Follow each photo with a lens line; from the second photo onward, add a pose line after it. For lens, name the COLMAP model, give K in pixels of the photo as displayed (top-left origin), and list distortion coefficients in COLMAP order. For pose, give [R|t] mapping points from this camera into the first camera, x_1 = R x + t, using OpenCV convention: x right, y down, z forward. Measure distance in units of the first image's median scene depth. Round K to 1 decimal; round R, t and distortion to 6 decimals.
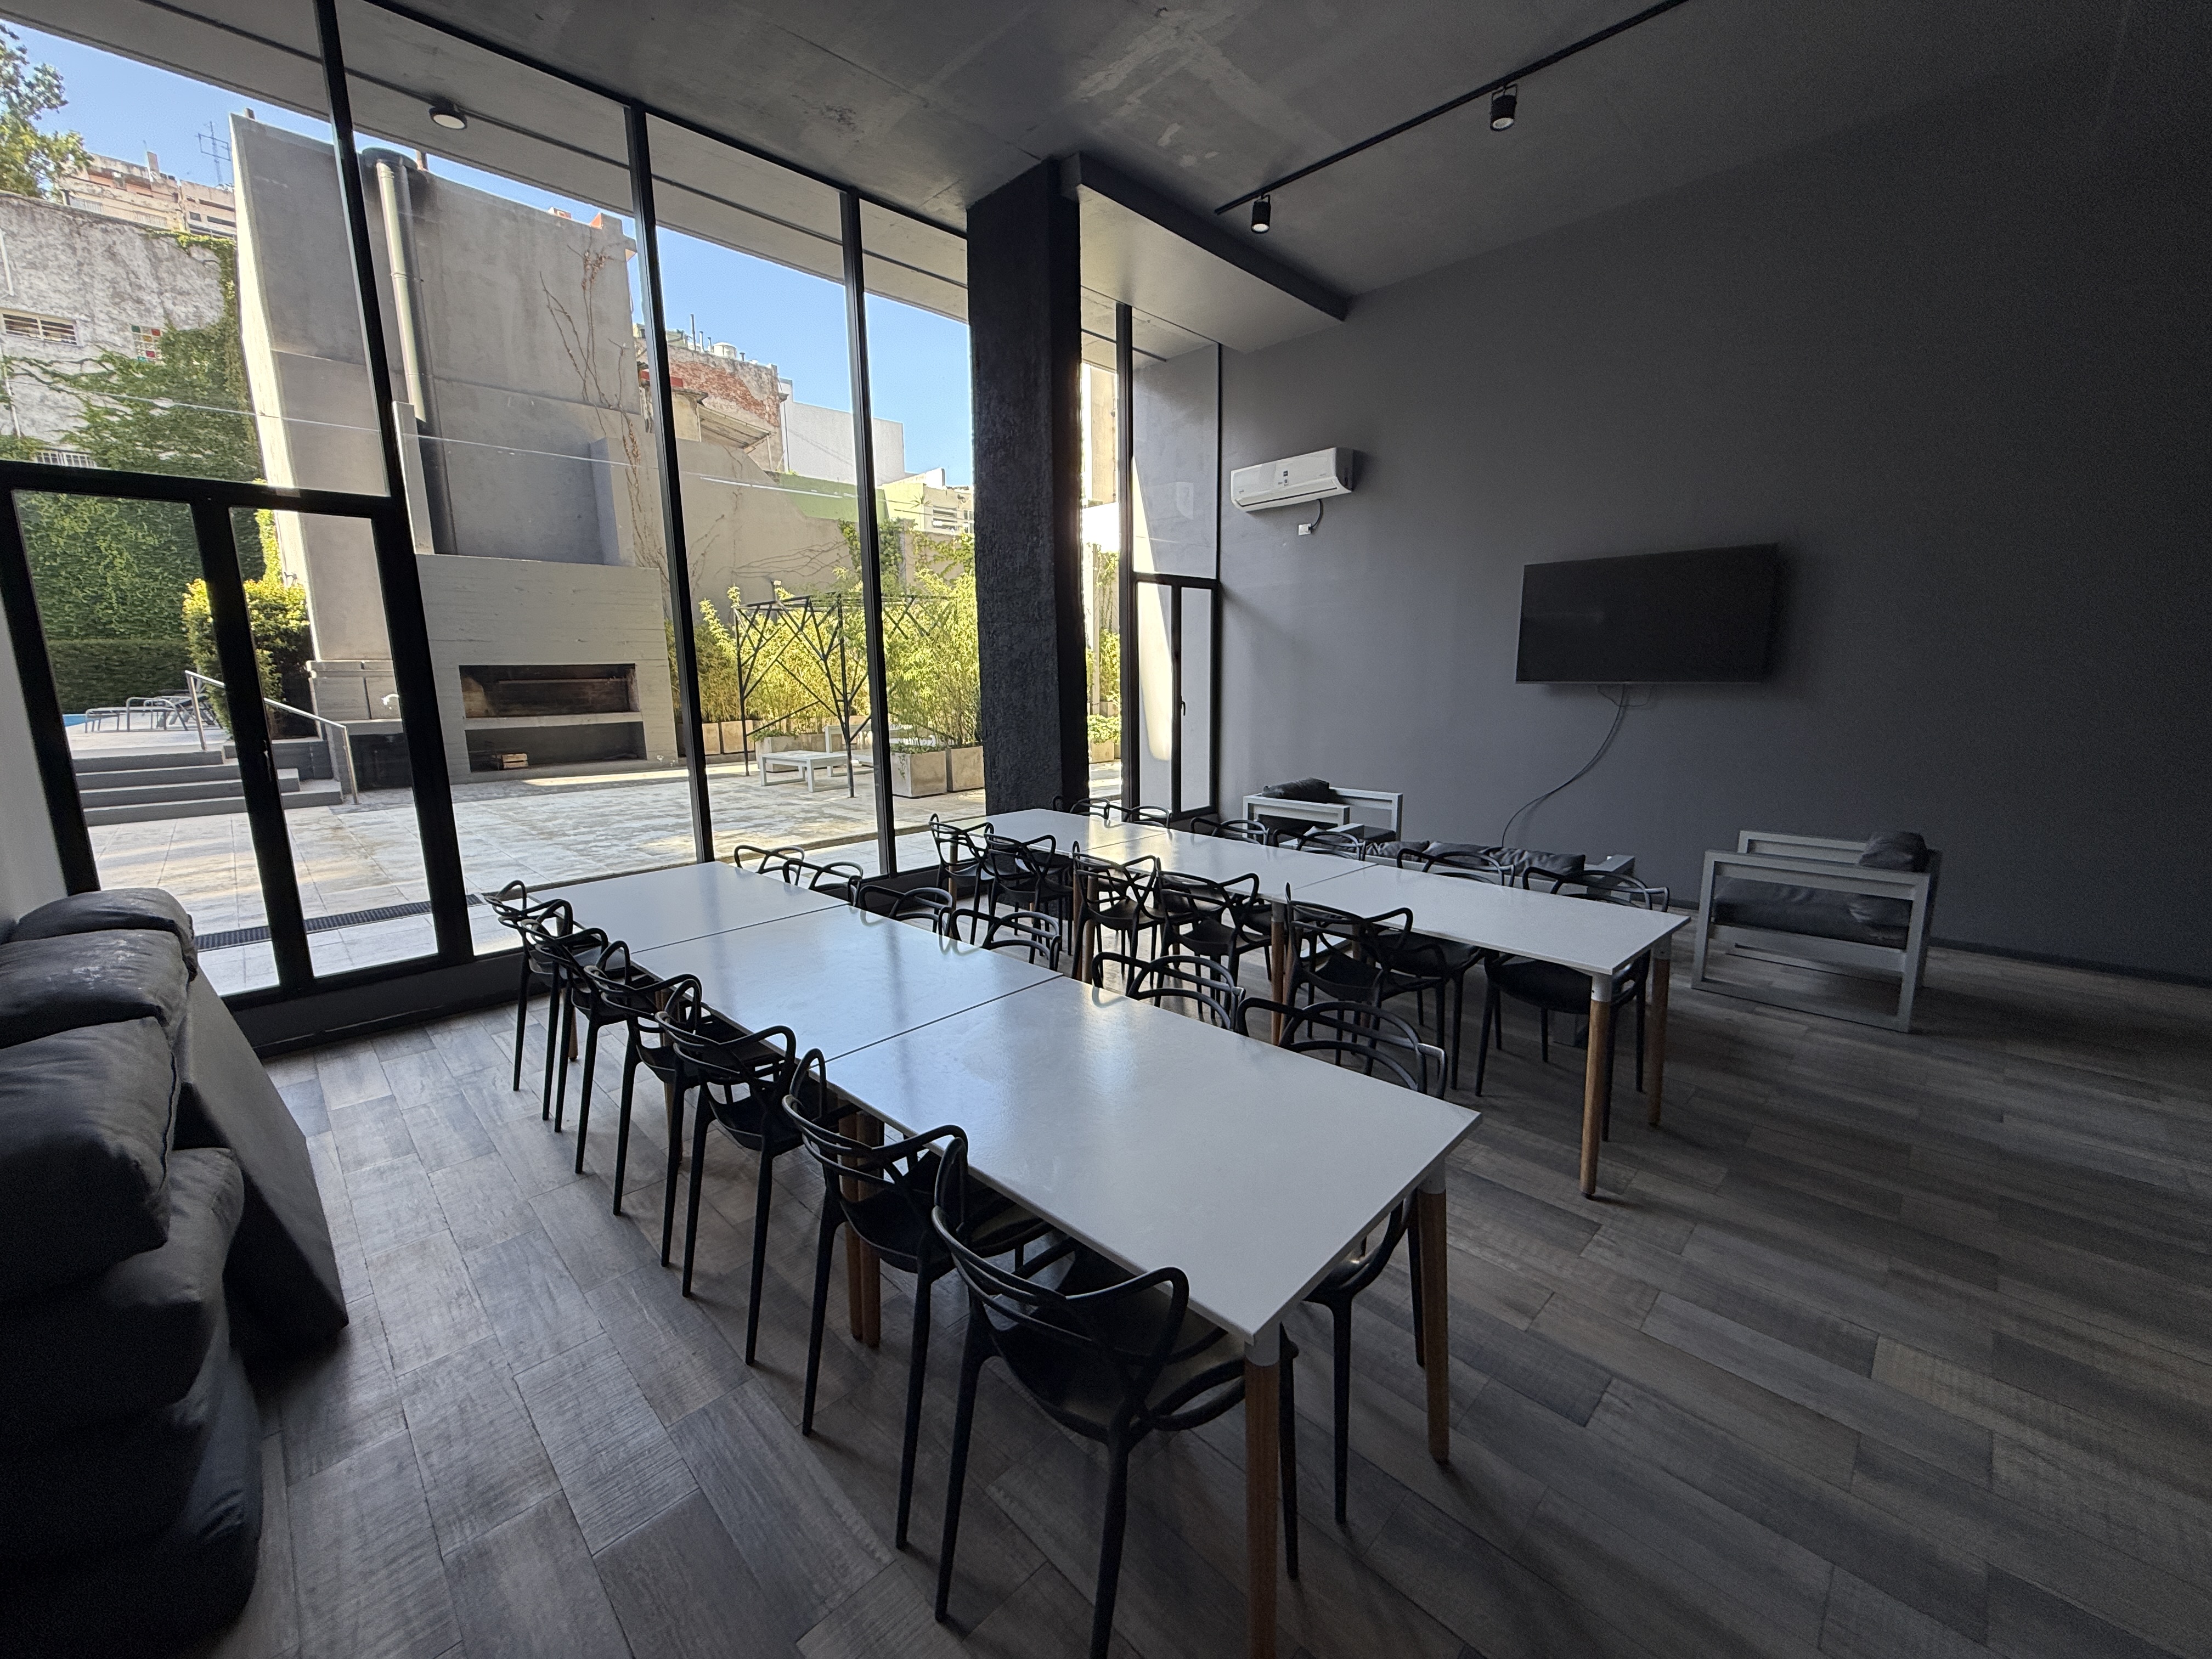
lens RADIAL K [[878.9, 0, 1098.2], [0, 878.9, 821.0], [0, 0, 1]] dist [-0.000309, -0.000199]
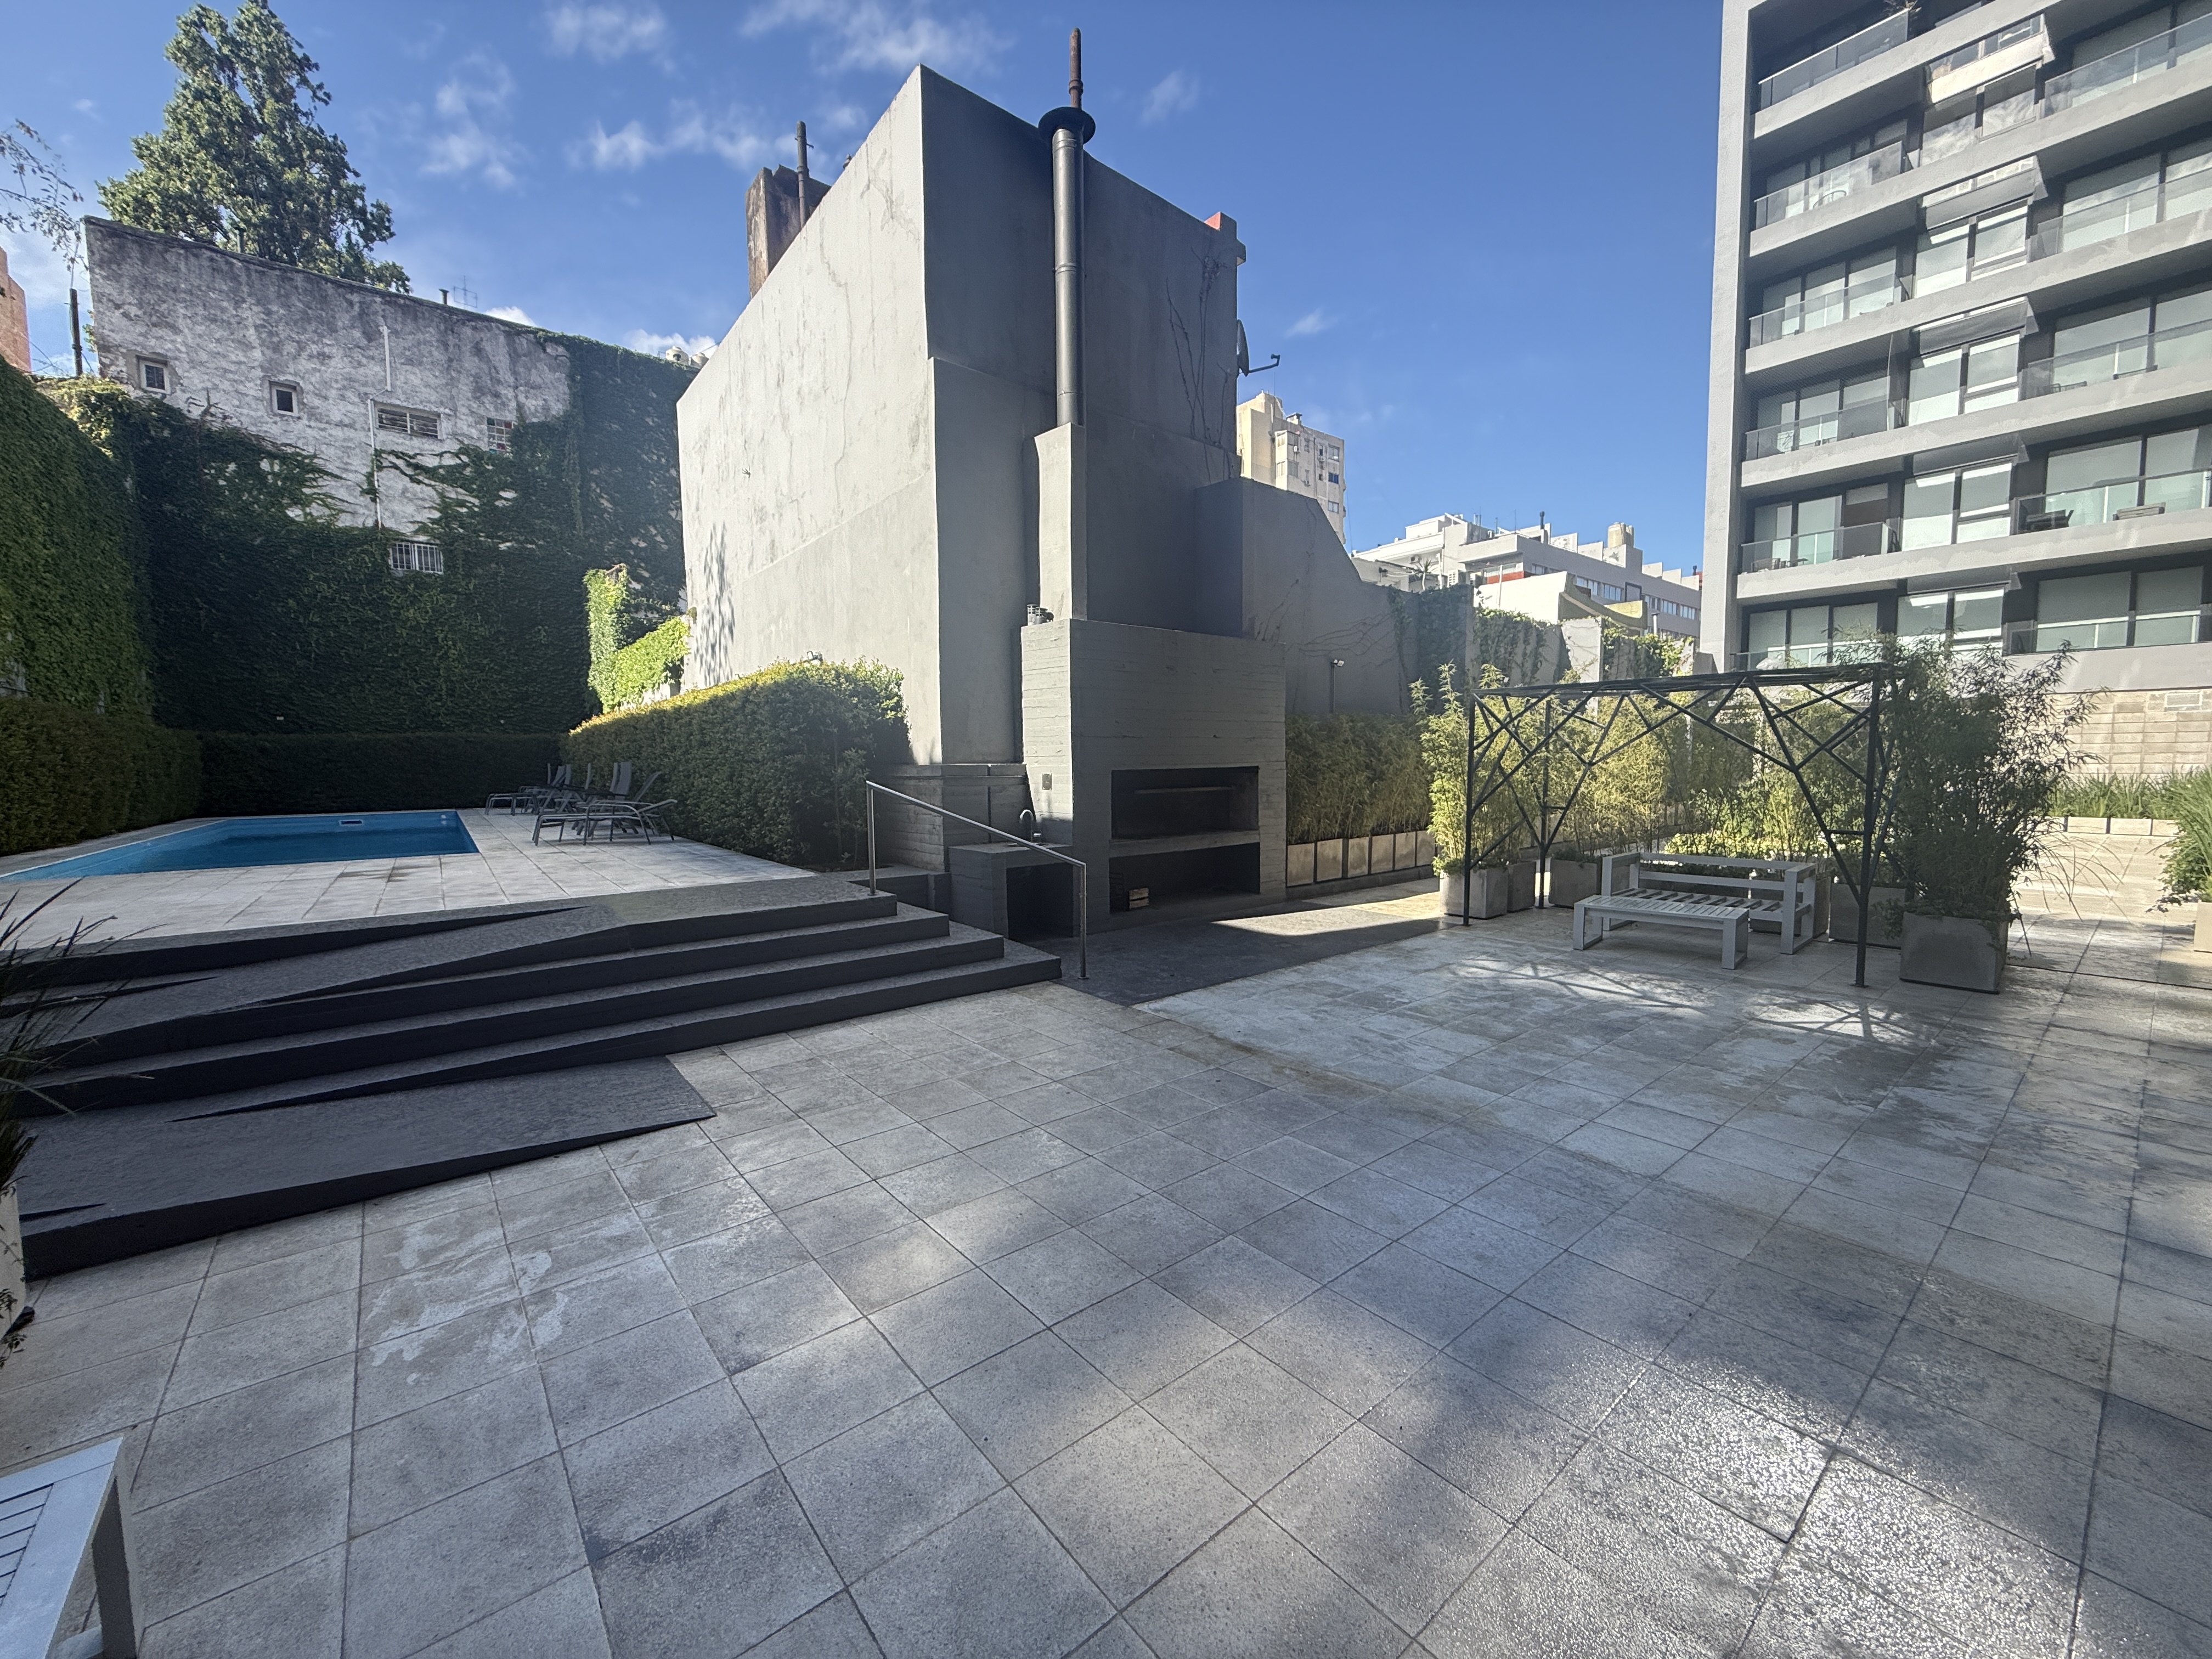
lens RADIAL K [[878.9, 0, 1102.4], [0, 878.9, 820.9], [0, 0, 1]] dist [-0.000309, -0.000199]
pose [[0.995390, 0.007860, -0.095588, -0.323409], [-0.017244, 0.995063, -0.097740, -0.031233], [0.094348, 0.098938, 0.990611, 0.135749]]
